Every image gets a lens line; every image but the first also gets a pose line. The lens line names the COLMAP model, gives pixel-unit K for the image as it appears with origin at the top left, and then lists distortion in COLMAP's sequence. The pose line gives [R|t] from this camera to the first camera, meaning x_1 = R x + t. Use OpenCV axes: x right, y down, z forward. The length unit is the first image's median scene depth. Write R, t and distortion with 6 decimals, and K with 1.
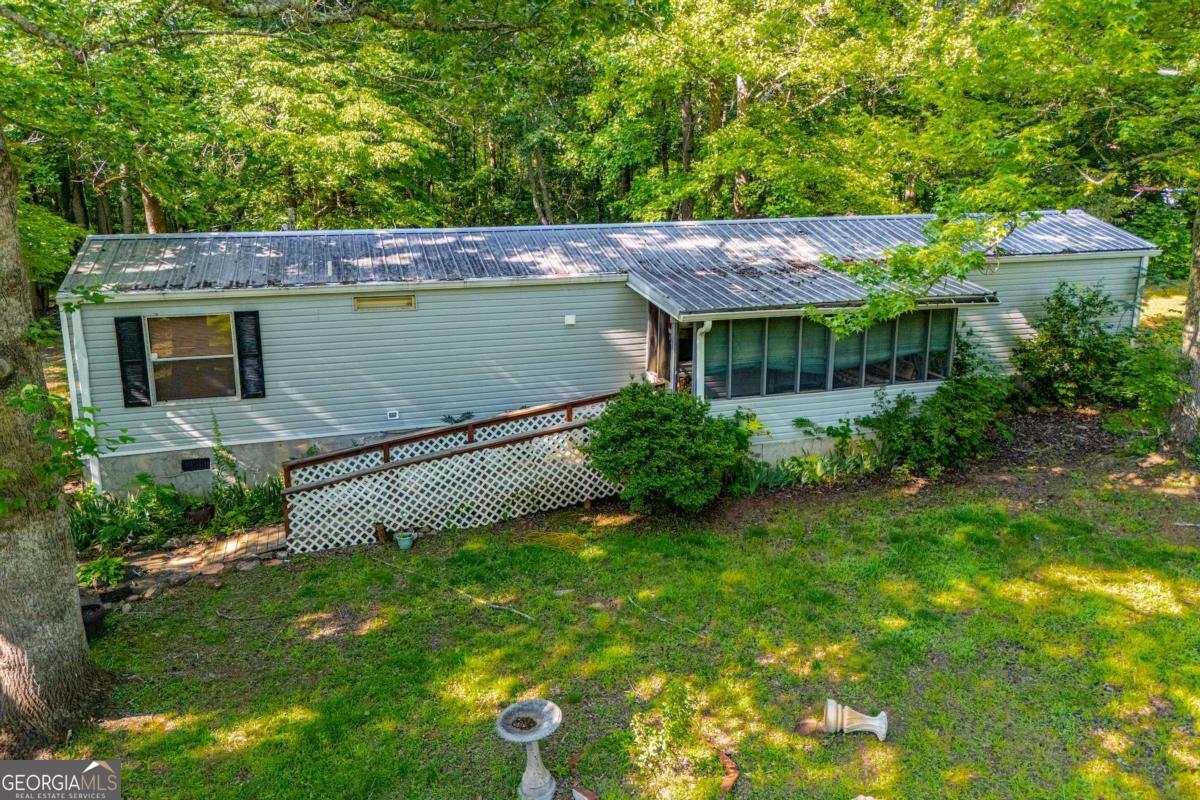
lens RADIAL K [[875.1, 0, 601.6], [0, 875.1, 346.3], [0, 0, 1]] dist [0.076232, -0.068592]
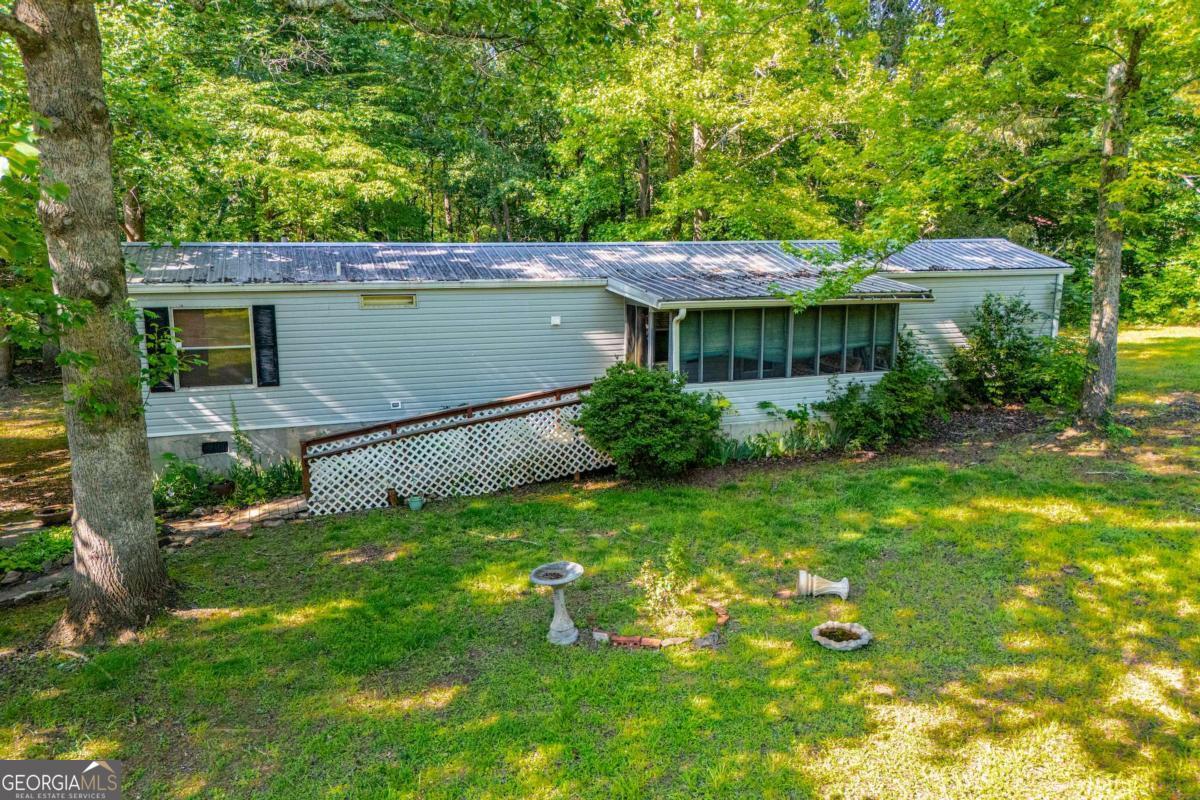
lens RADIAL K [[877.2, 0, 600.0], [0, 877.2, 400.0], [0, 0, 1]] dist [0.083146, -0.084930]
pose [[0.998407, -0.012321, 0.055065, -0.045372], [0.014608, 0.999039, -0.041327, 0.125341], [-0.054503, 0.042066, 0.997627, -0.111174]]
